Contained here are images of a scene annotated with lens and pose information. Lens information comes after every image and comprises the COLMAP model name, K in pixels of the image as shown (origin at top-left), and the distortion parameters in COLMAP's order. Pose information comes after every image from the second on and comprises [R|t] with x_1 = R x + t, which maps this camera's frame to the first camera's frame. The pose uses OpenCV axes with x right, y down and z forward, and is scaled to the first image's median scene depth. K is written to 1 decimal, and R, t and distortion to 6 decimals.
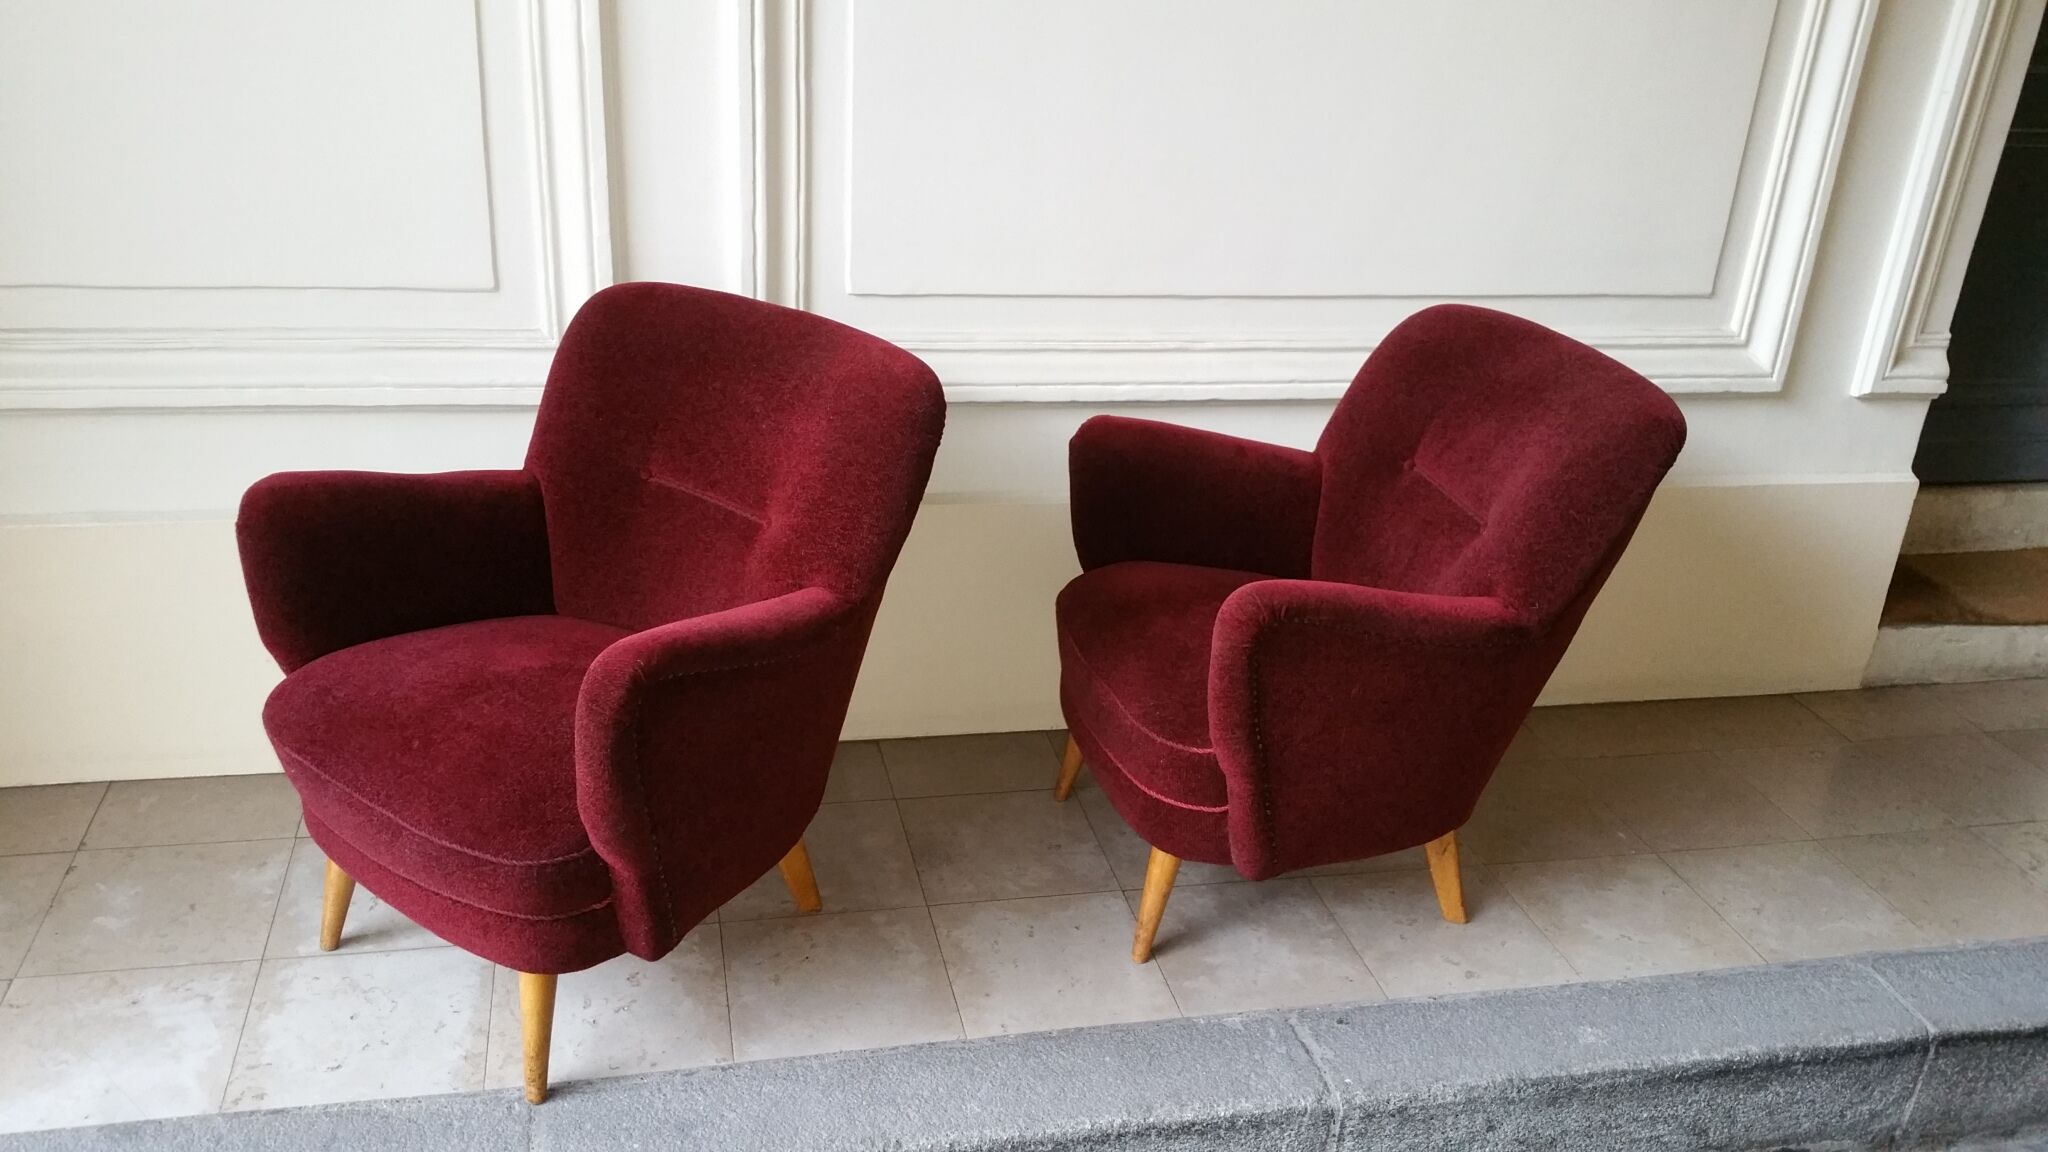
lens RADIAL K [[1717.1, 0, 1024.0], [0, 1717.1, 576.0], [0, 0, 1]] dist [0.161708, -0.320790]
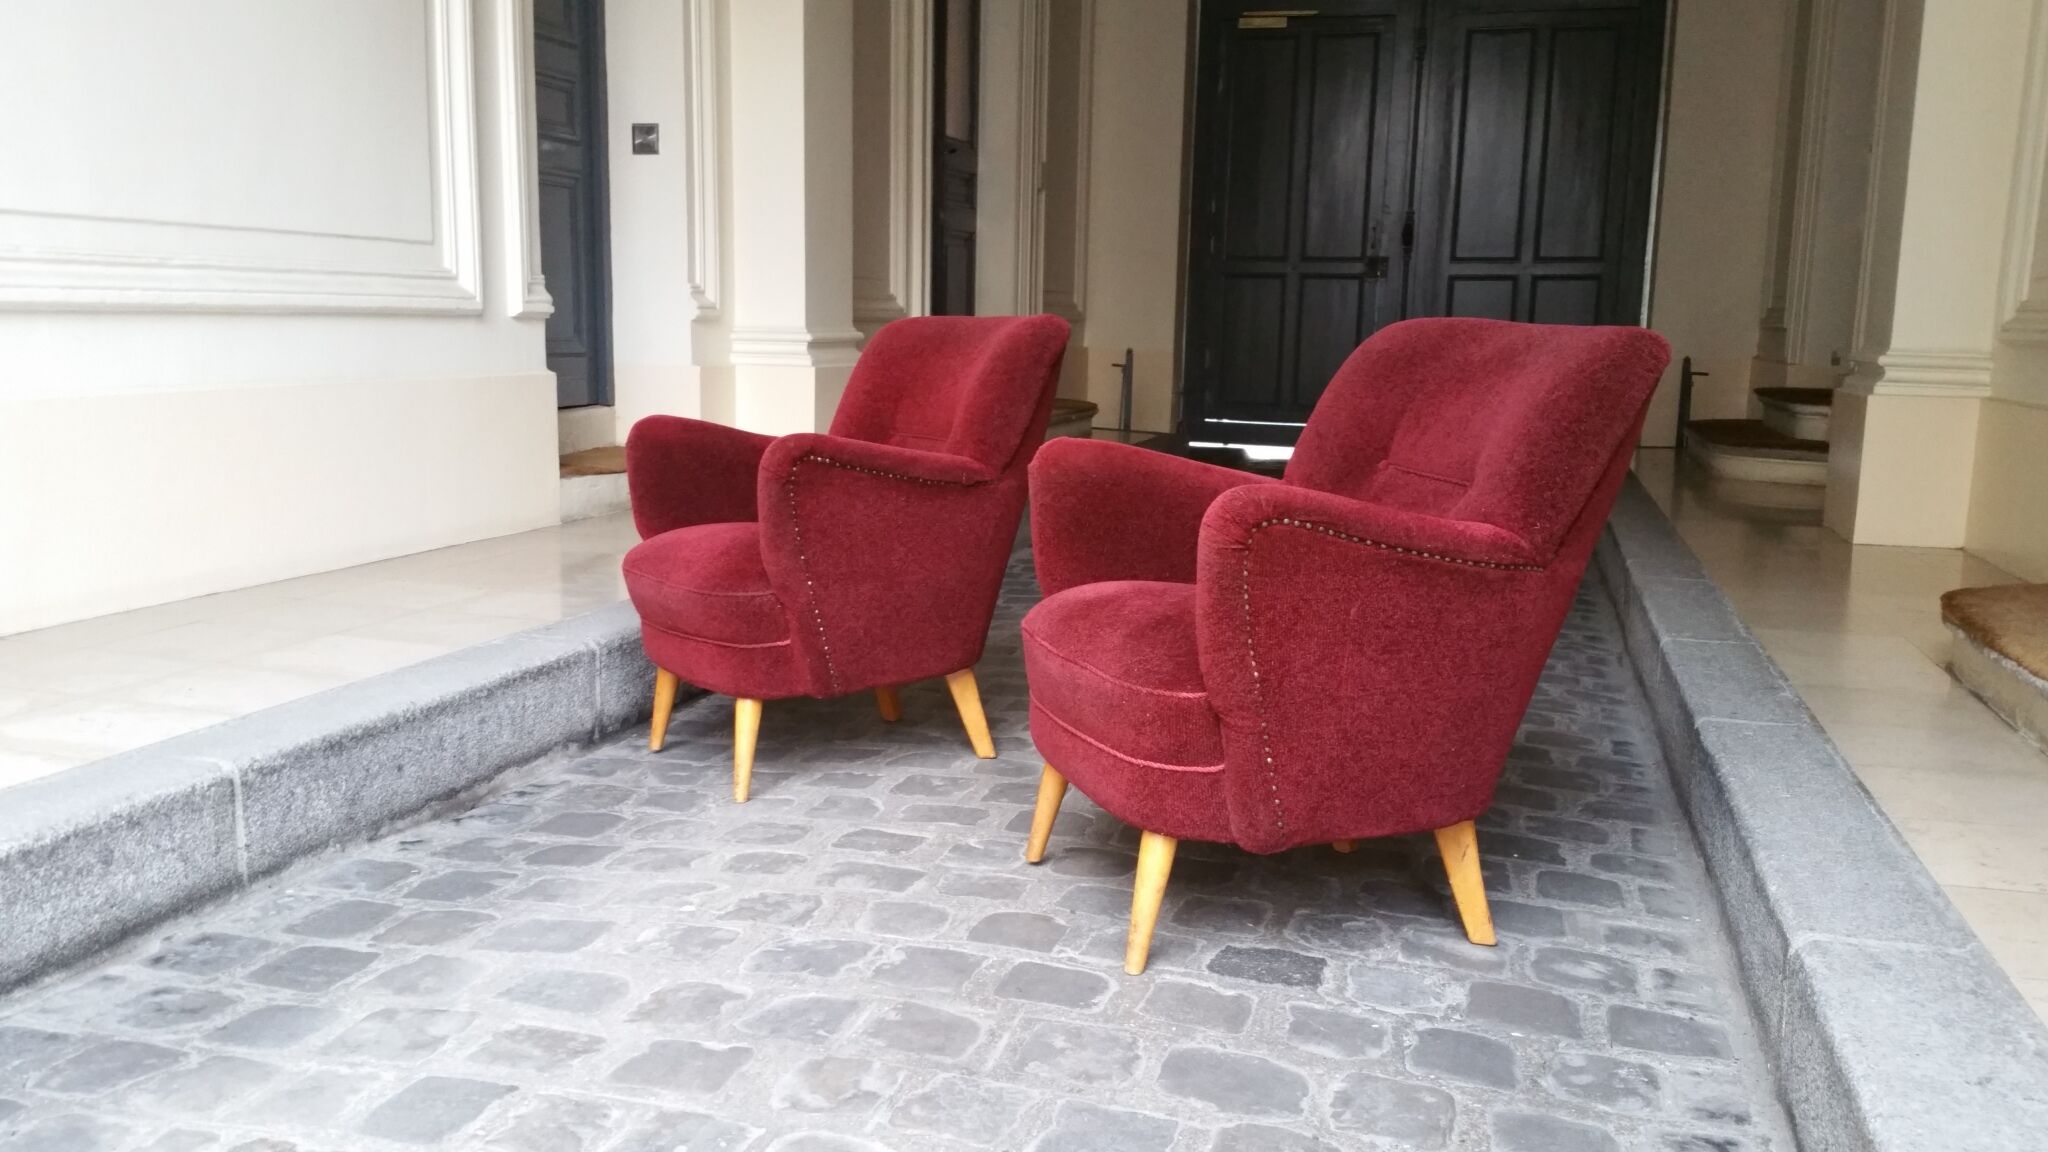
lens RADIAL K [[1728.1, 0, 1004.1], [0, 1728.1, 587.9], [0, 0, 1]] dist [0.162854, -0.339587]
pose [[0.497631, -0.191842, 0.845908, -0.860310], [0.355726, 0.934586, 0.002686, 0.354288], [-0.791089, 0.299575, 0.533322, -0.100356]]
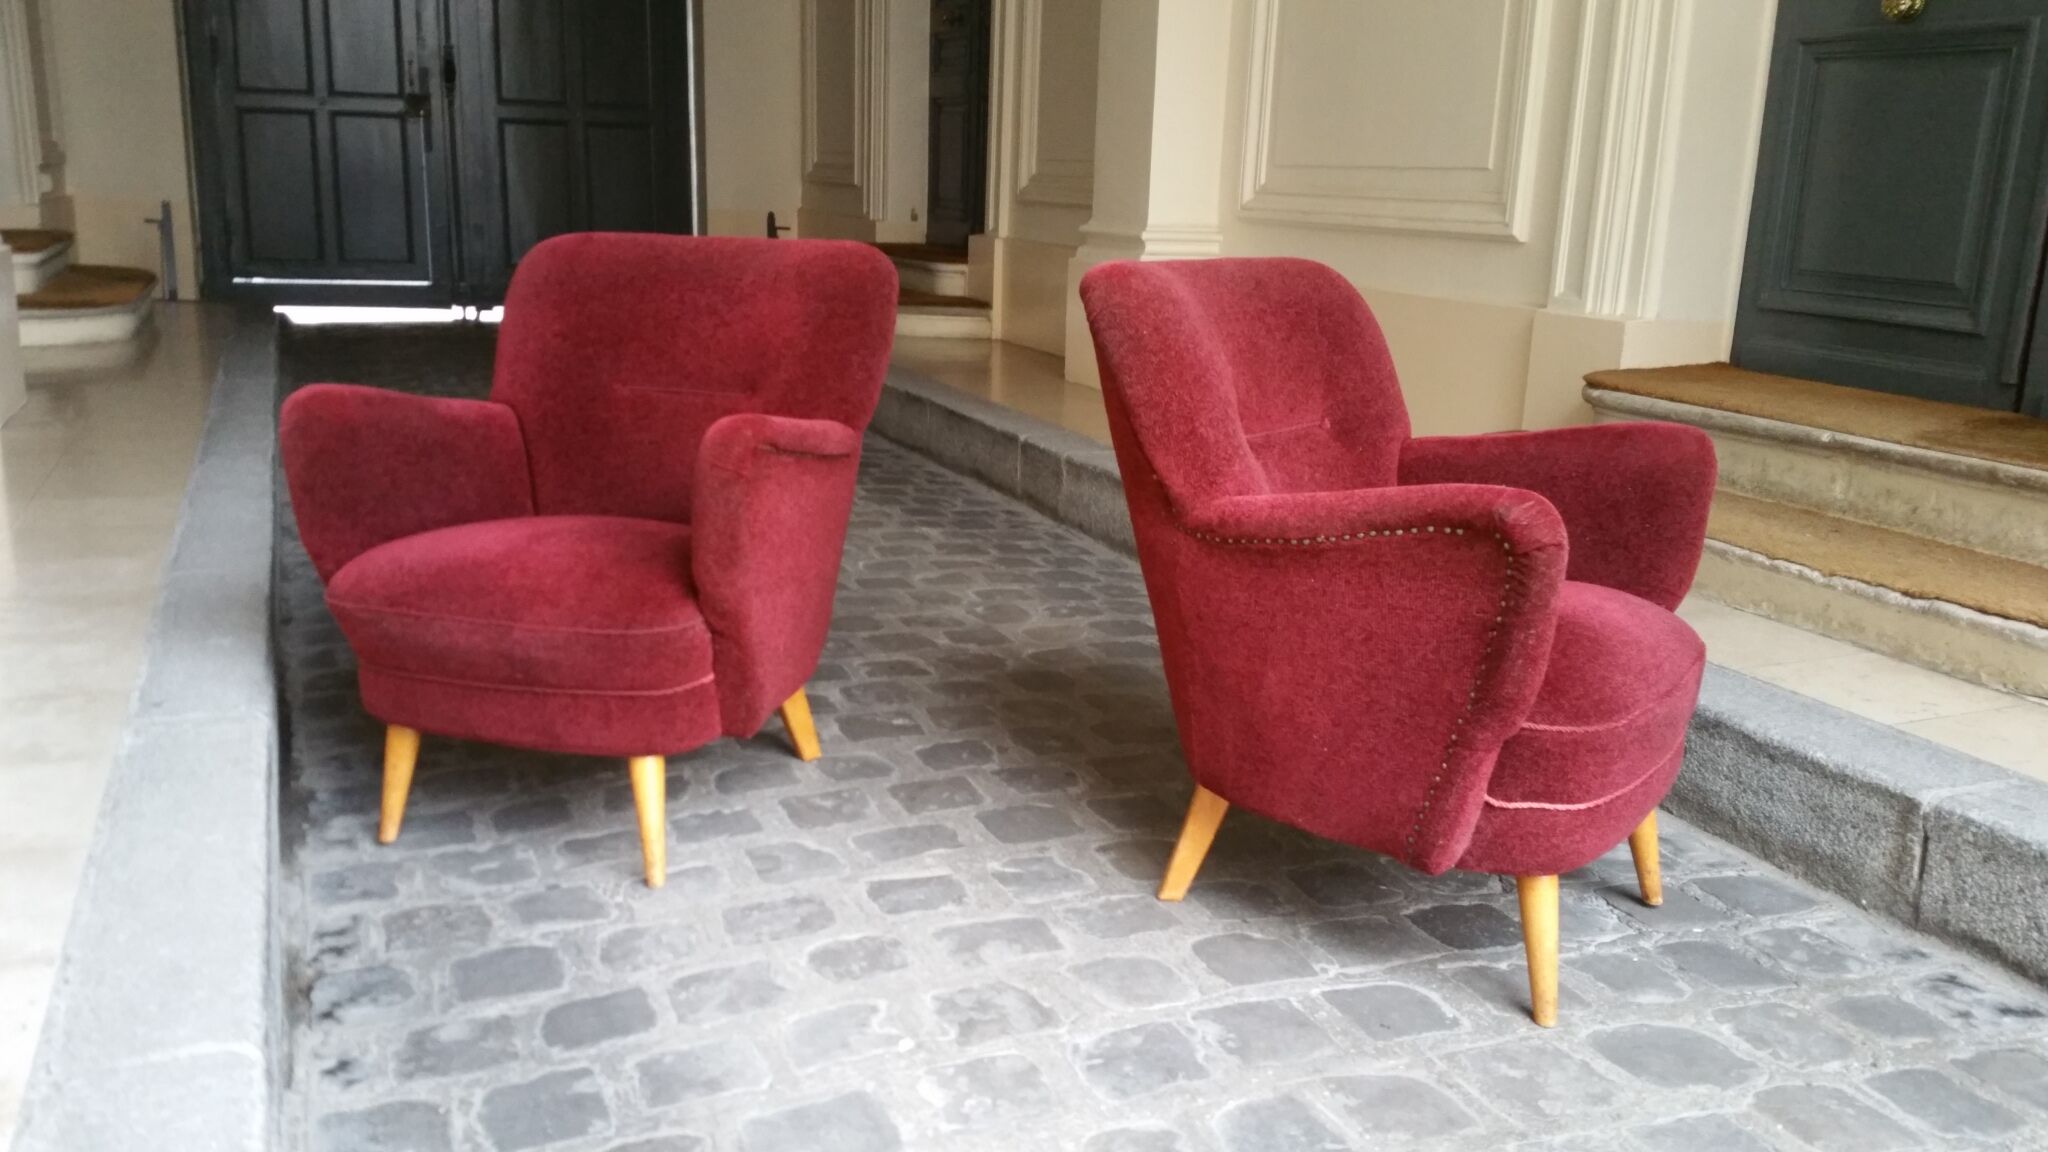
lens RADIAL K [[1717.1, 0, 1024.0], [0, 1717.1, 576.0], [0, 0, 1]] dist [0.161708, -0.320790]
pose [[-0.153766, -0.297687, 0.942199, -0.829242], [0.354094, 0.873609, 0.333804, 0.028106], [-0.922482, 0.384954, -0.028923, 0.532129]]
